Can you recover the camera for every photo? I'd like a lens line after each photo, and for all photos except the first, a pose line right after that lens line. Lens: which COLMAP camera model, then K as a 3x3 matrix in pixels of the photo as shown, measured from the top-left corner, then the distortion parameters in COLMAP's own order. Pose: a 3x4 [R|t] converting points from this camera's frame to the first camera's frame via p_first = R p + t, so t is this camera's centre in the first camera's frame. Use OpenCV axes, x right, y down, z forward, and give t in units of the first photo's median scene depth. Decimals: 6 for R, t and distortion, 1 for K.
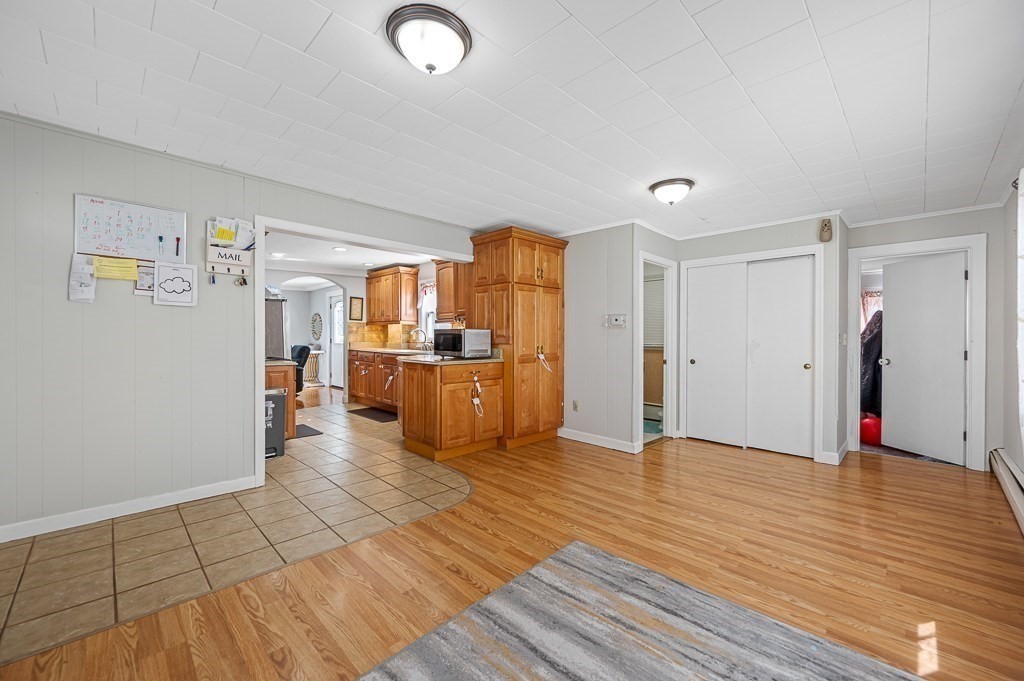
lens RADIAL K [[407.8, 0, 511.8], [0, 407.8, 341.1], [0, 0, 1]] dist [-0.000436, 0.000122]
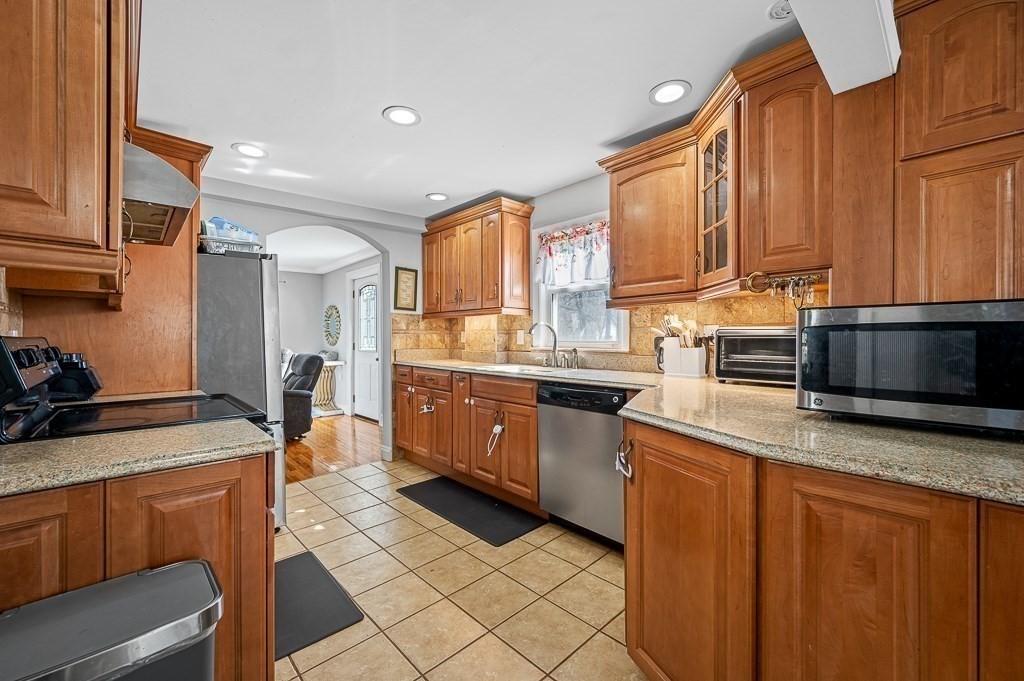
lens RADIAL K [[407.8, 0, 510.8], [0, 407.8, 338.6], [0, 0, 1]] dist [-0.000436, 0.000122]
pose [[0.999671, -0.008092, -0.024324, -0.397315], [0.007848, 0.999918, -0.010130, -0.010293], [0.024404, 0.009935, 0.999653, 0.794558]]
